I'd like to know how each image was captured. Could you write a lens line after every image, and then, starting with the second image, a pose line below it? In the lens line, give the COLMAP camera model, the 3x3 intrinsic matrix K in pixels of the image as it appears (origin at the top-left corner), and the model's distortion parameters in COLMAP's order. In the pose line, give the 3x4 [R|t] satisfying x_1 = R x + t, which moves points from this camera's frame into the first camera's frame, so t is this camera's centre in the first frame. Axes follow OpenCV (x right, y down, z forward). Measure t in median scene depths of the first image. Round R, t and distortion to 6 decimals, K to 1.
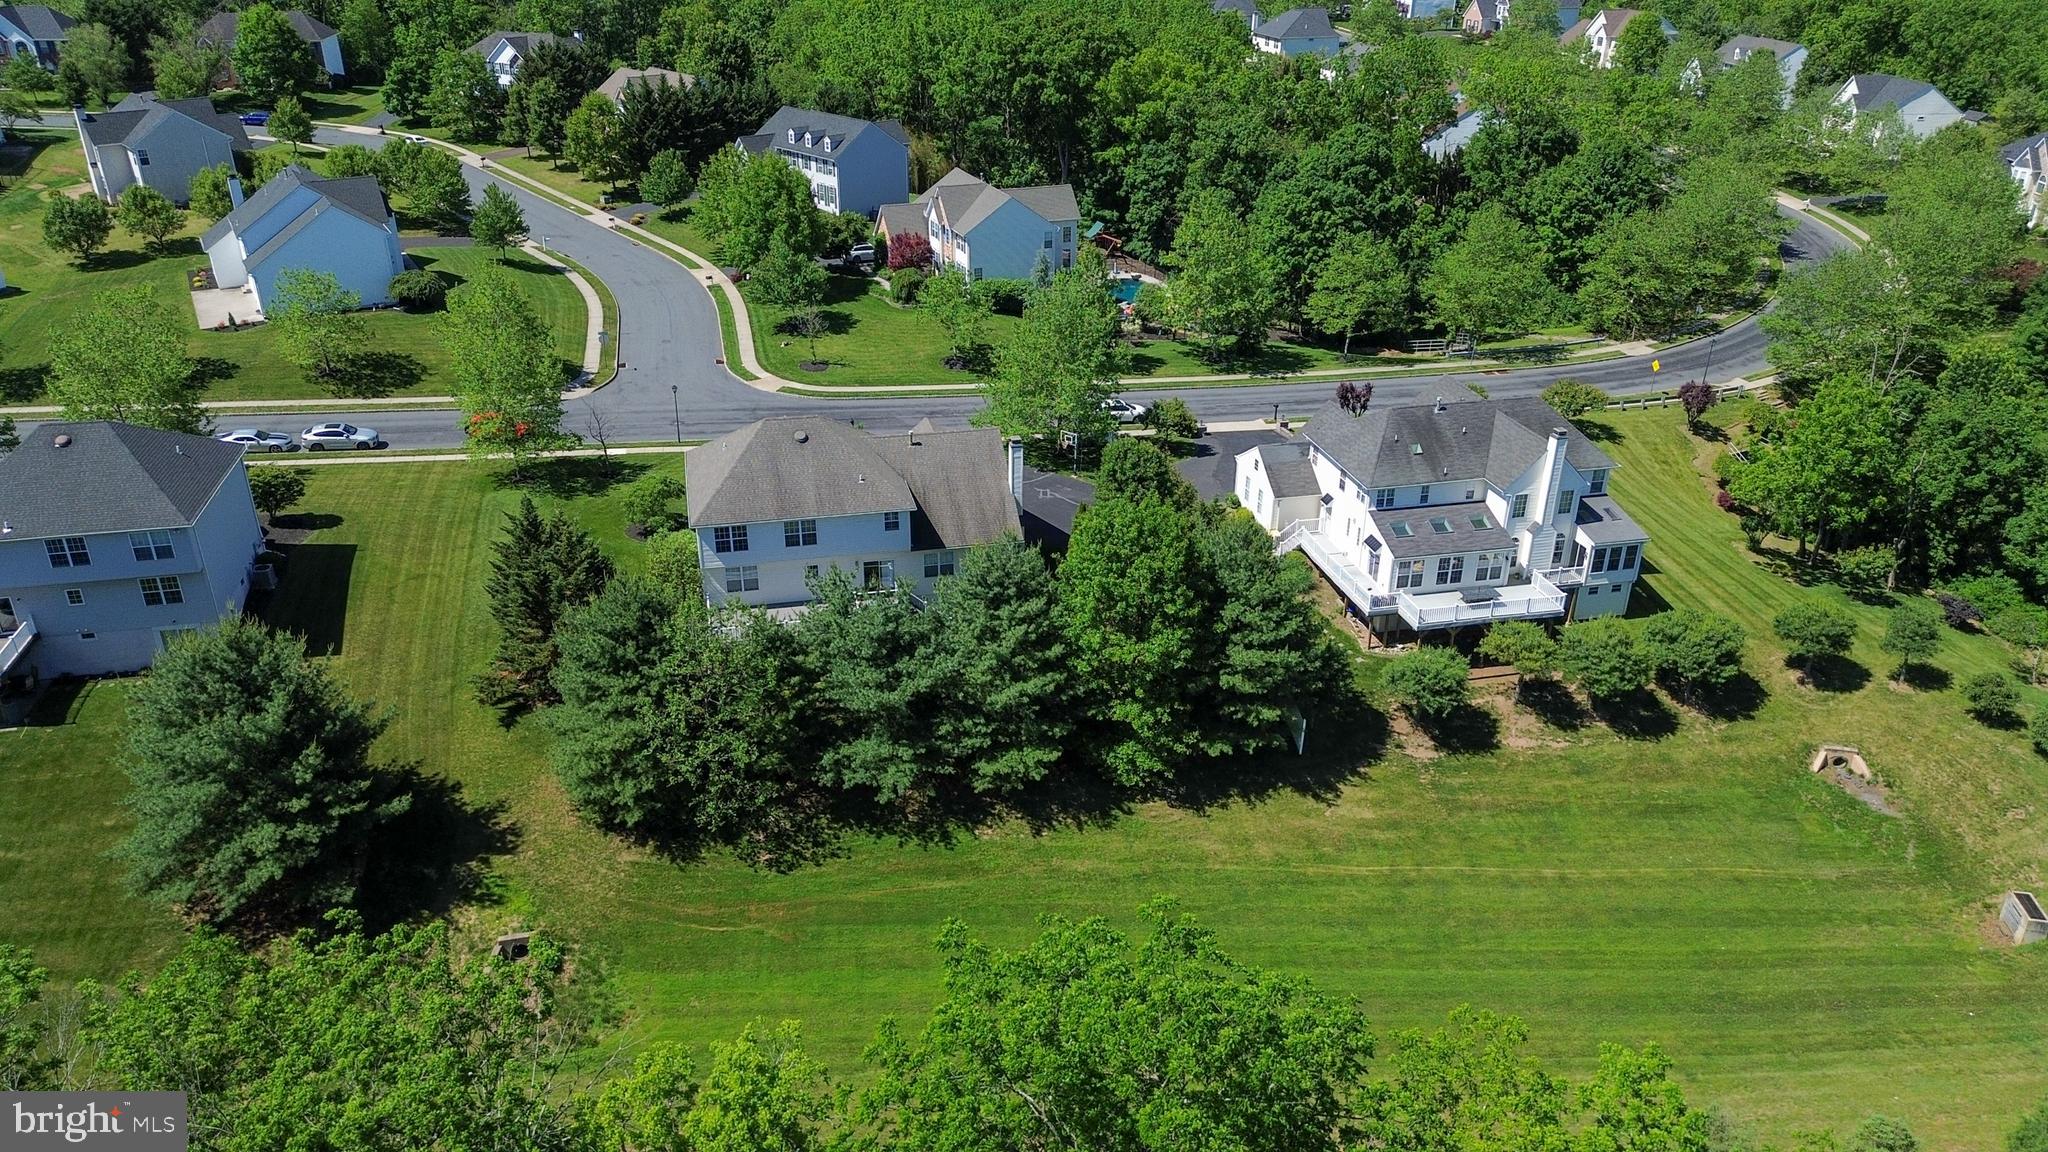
lens RADIAL K [[1460.3, 0, 999.6], [0, 1460.3, 574.3], [0, 0, 1]] dist [0.081156, -0.082535]
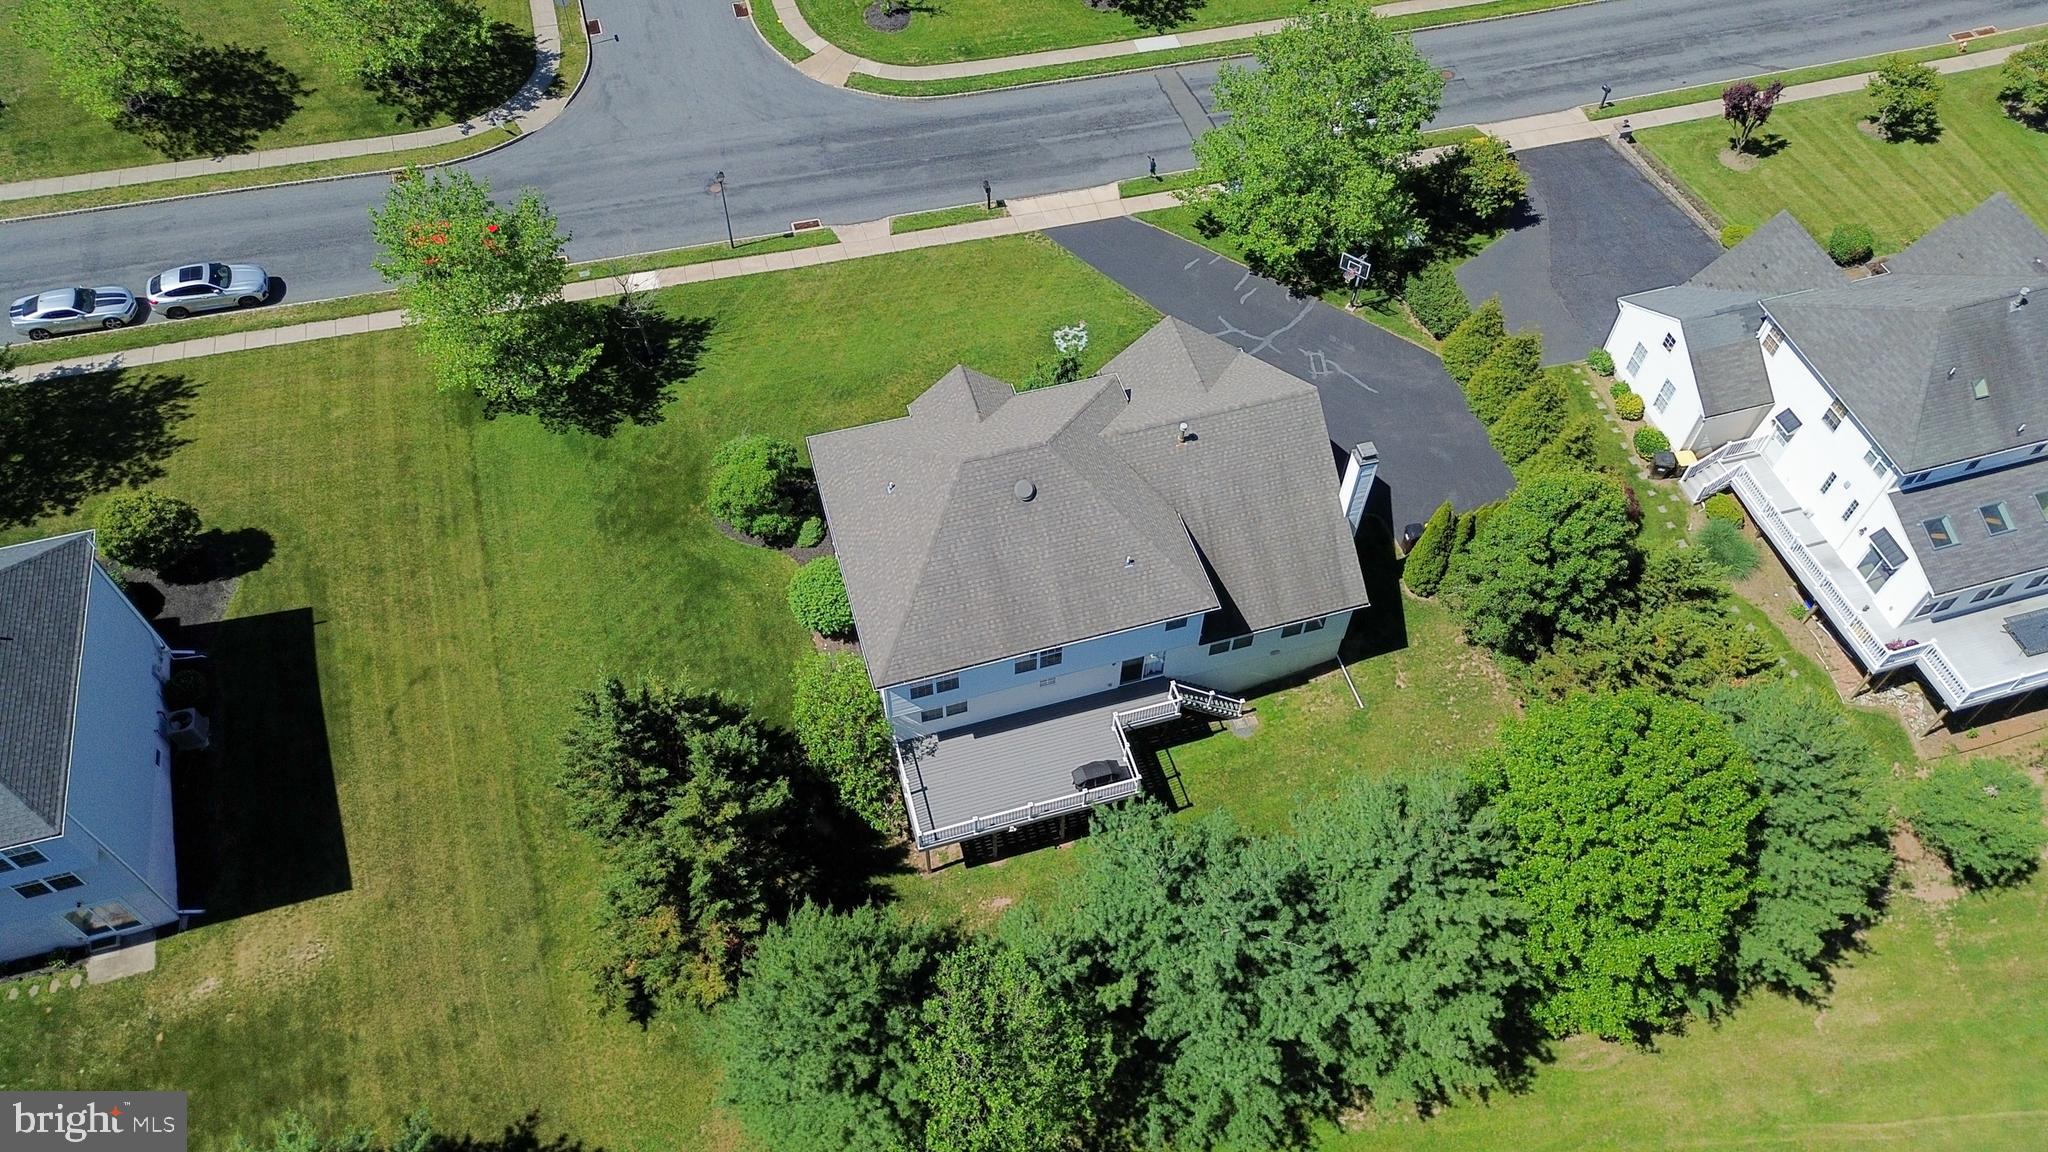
lens RADIAL K [[1460.3, 0, 999.6], [0, 1460.3, 574.3], [0, 0, 1]] dist [0.081156, -0.082535]
pose [[0.998120, -0.050964, 0.034058, -0.148024], [0.028973, 0.881902, 0.470542, -0.304239], [-0.054017, -0.468671, 0.881720, 0.398696]]
